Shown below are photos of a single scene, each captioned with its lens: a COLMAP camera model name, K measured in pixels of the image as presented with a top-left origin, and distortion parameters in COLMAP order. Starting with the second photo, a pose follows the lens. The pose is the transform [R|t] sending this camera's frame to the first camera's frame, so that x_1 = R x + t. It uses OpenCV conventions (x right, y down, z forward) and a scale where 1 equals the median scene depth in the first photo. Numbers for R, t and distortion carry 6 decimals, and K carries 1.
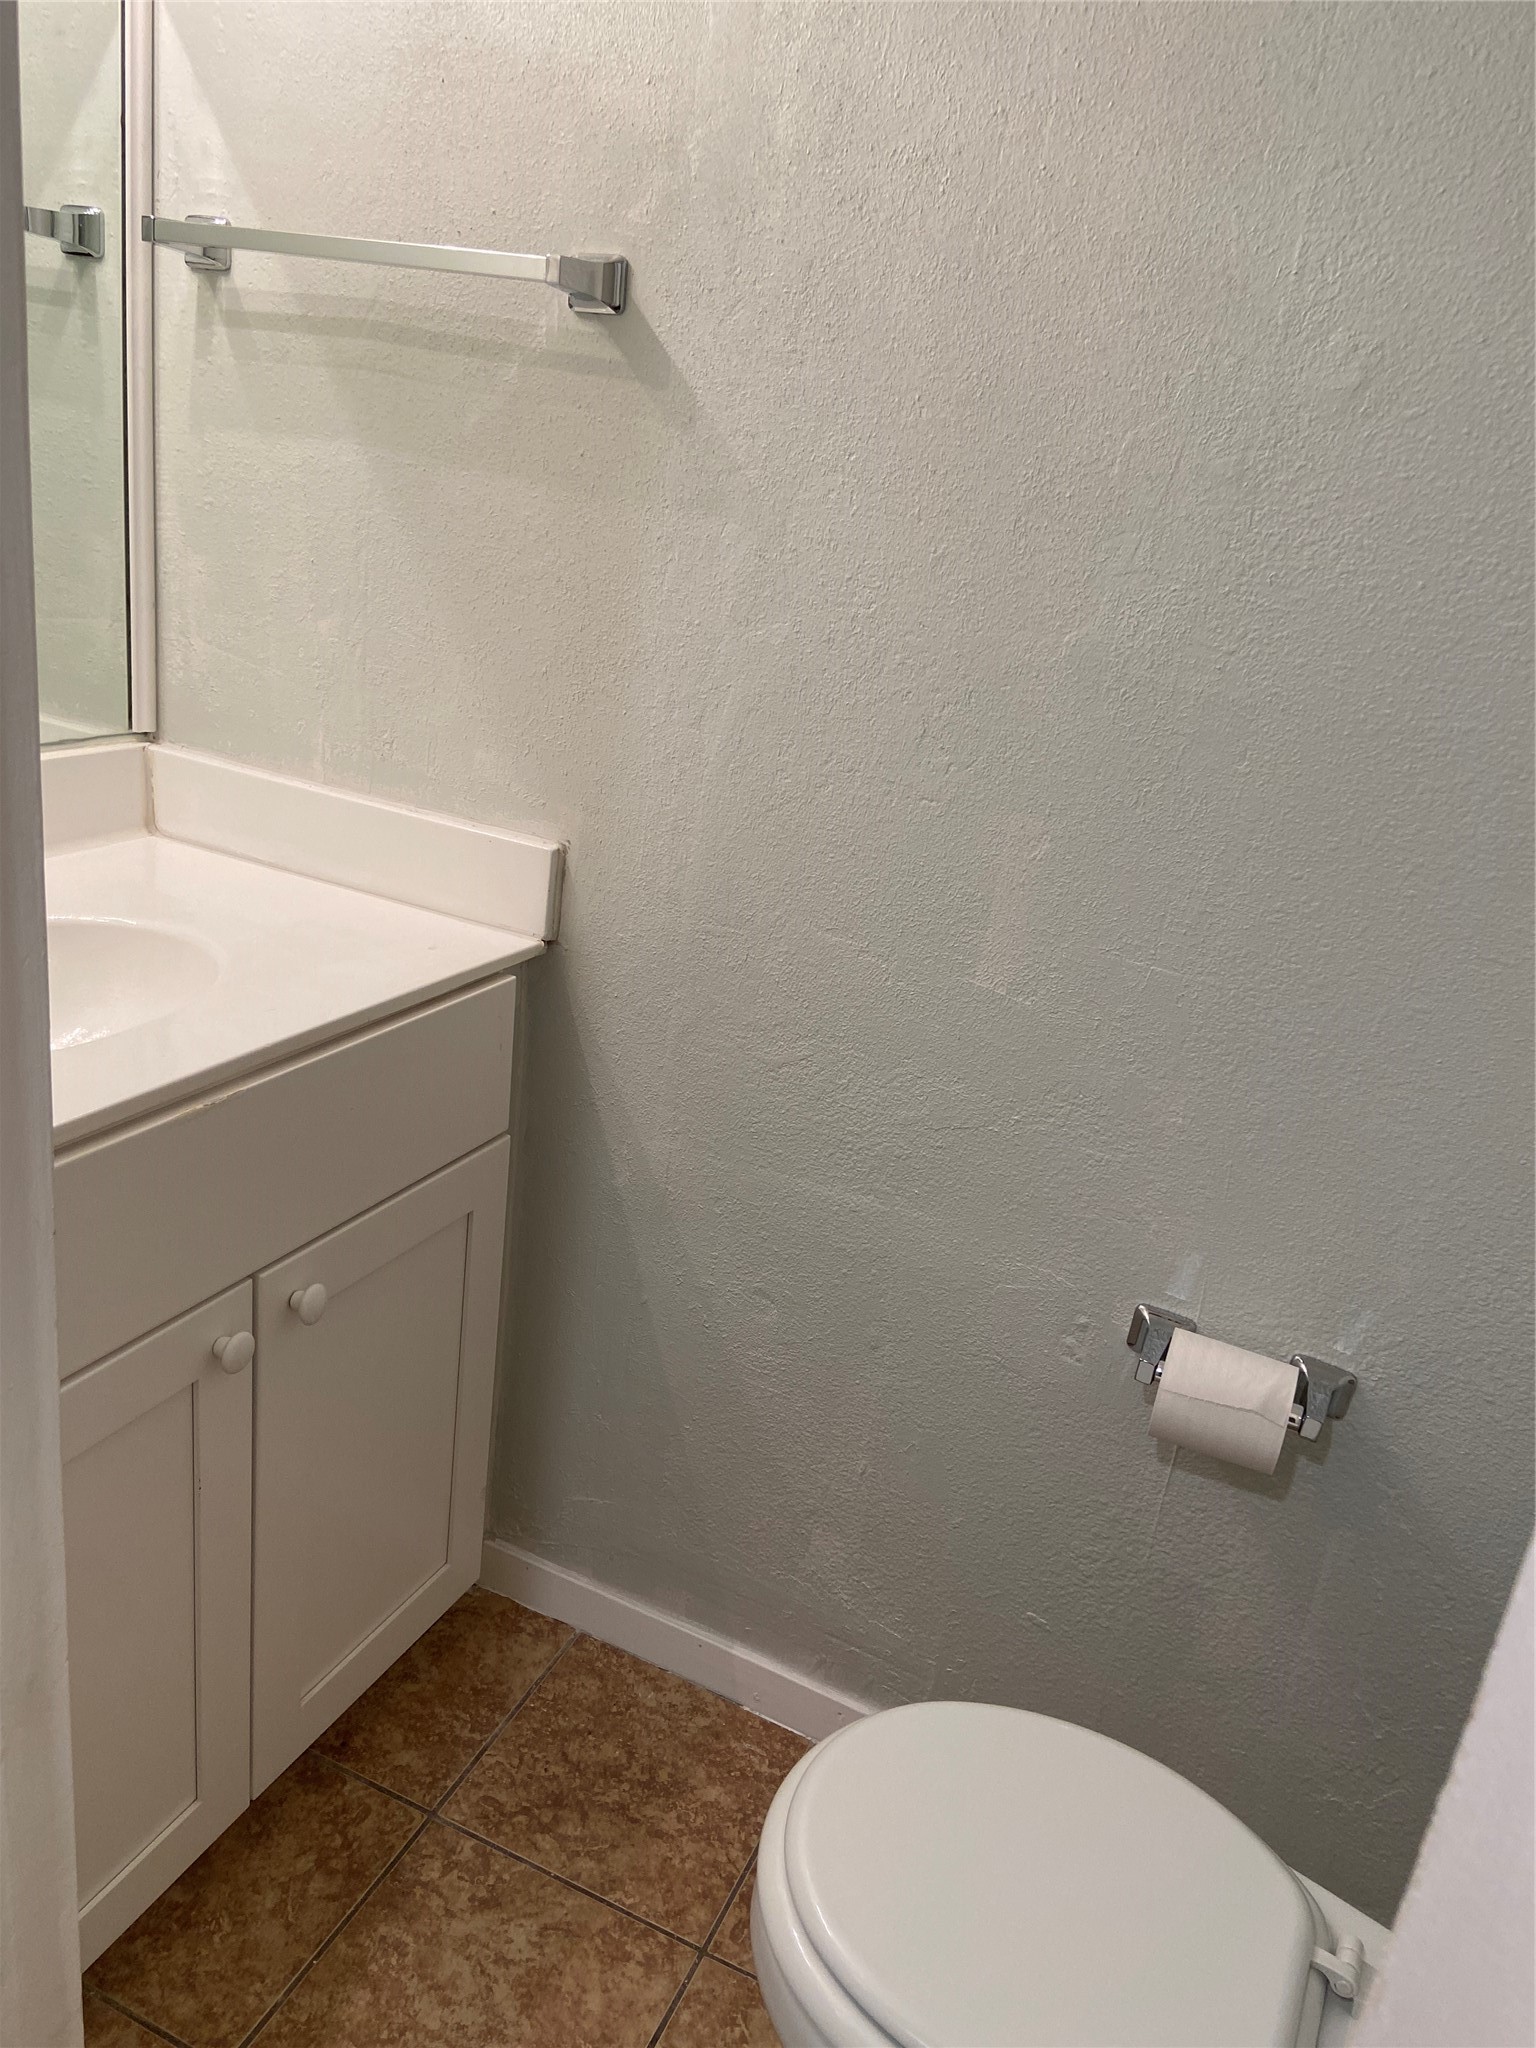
lens RADIAL K [[1532.3, 0, 750.4], [0, 1532.3, 1043.4], [0, 0, 1]] dist [0.125497, -0.158579]
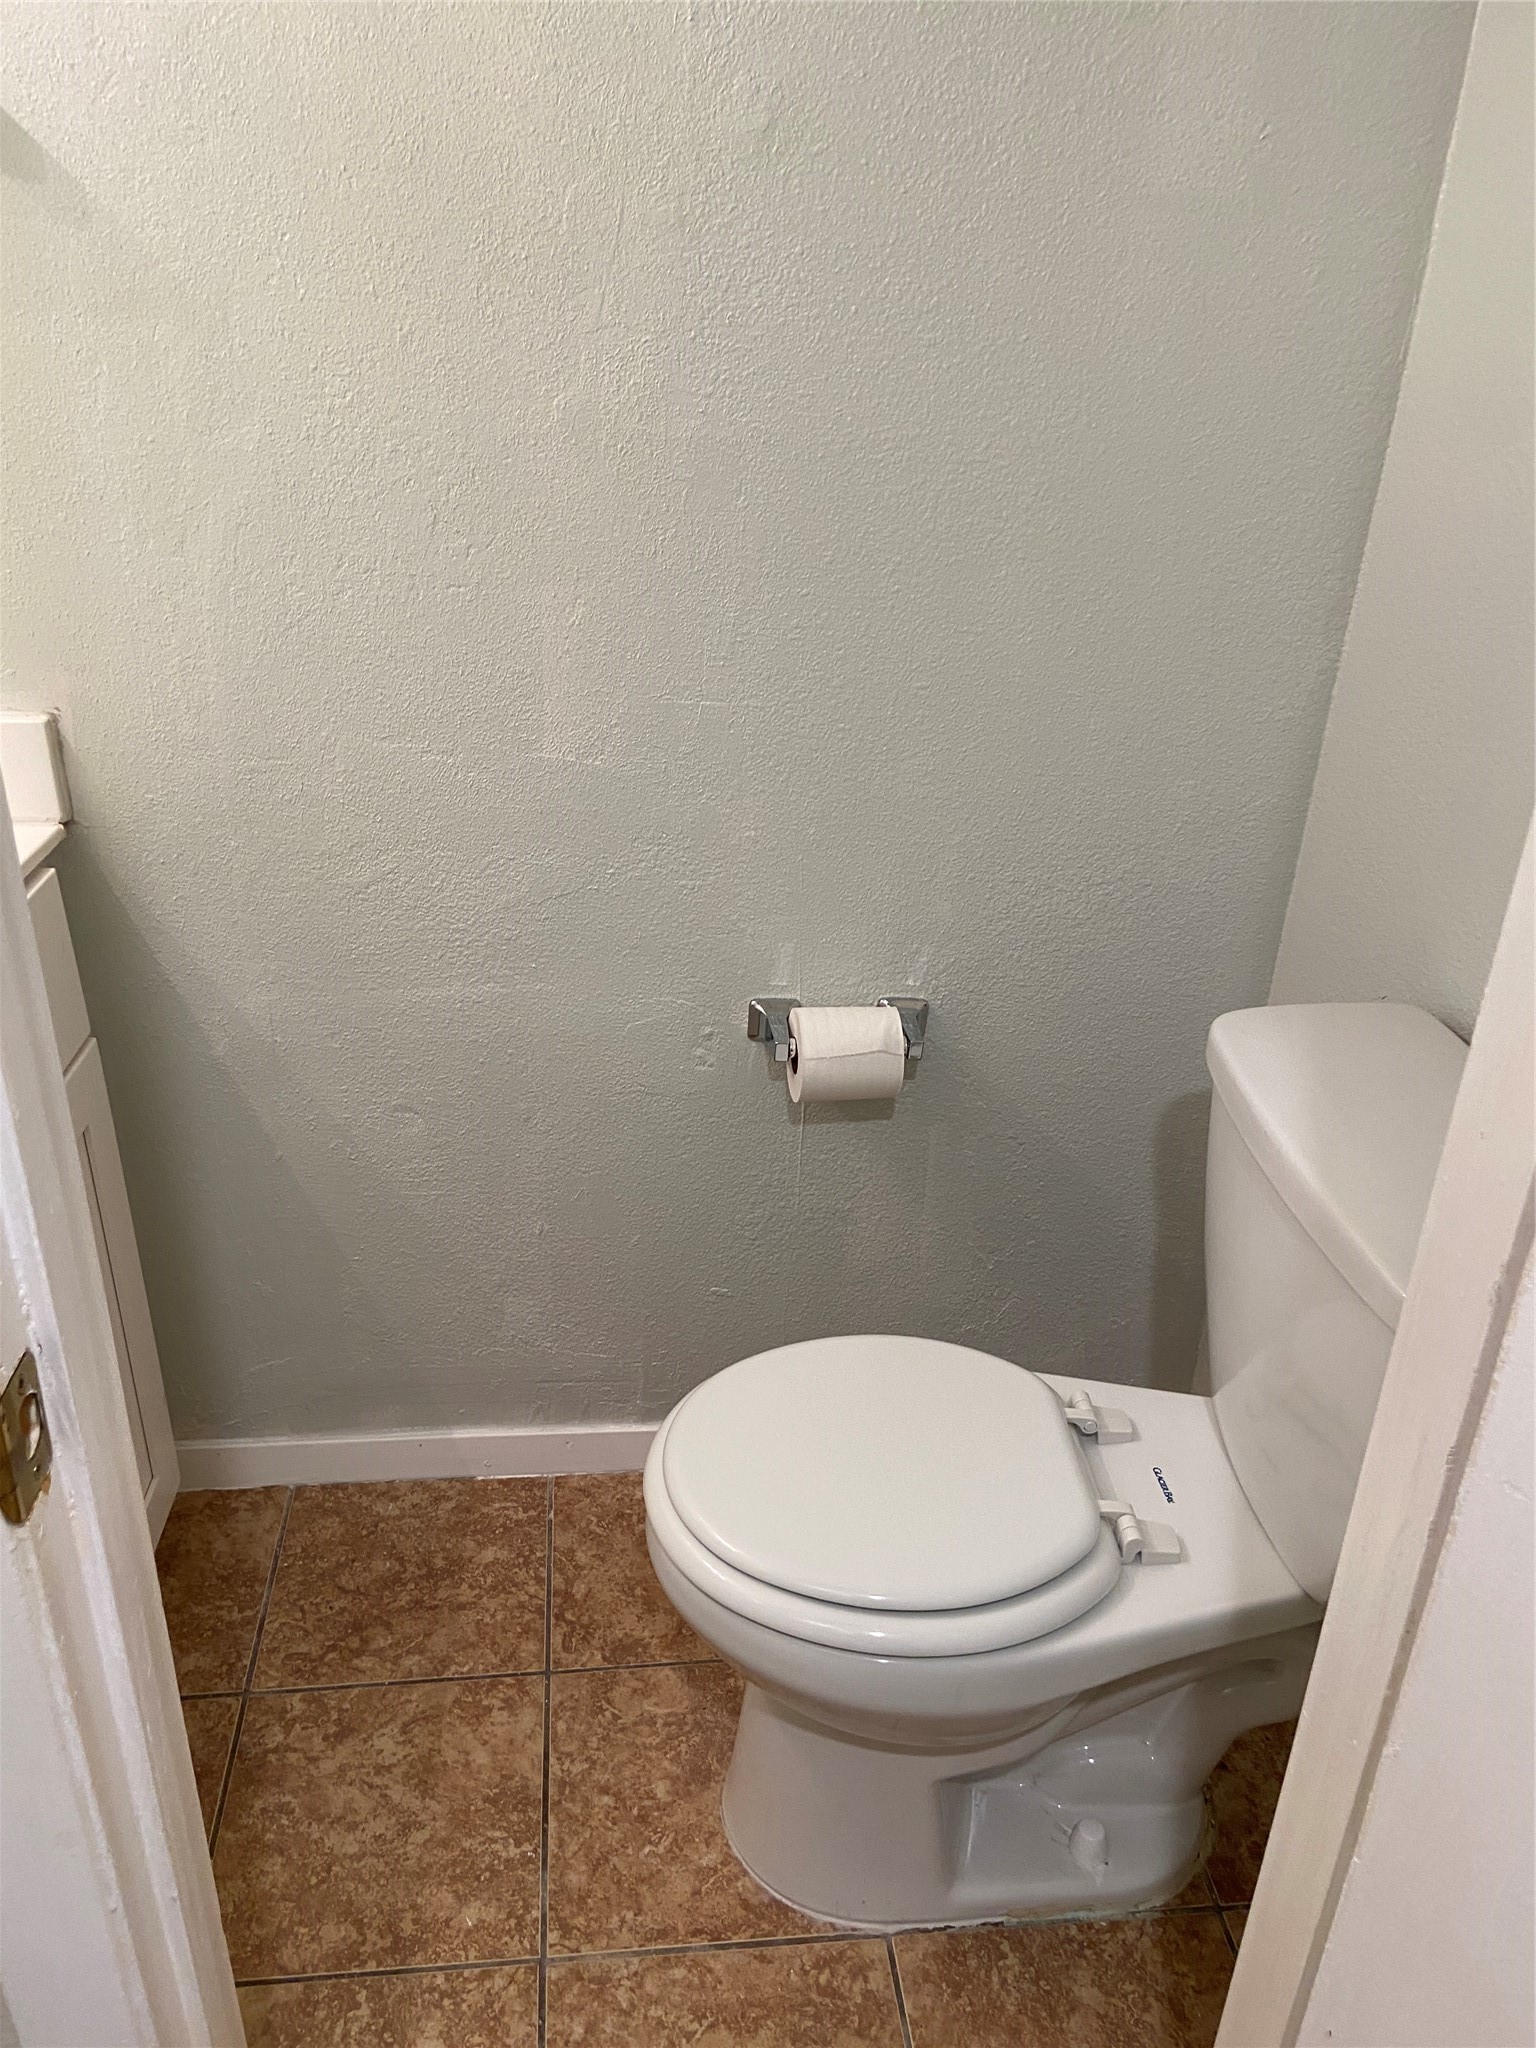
lens RADIAL K [[1532.3, 0, 750.4], [0, 1532.3, 1043.4], [0, 0, 1]] dist [0.125497, -0.158579]
pose [[0.864900, -0.312839, 0.392530, -0.200154], [0.251451, 0.946858, 0.200581, -0.028528], [-0.434420, -0.074780, 0.897601, -0.019550]]
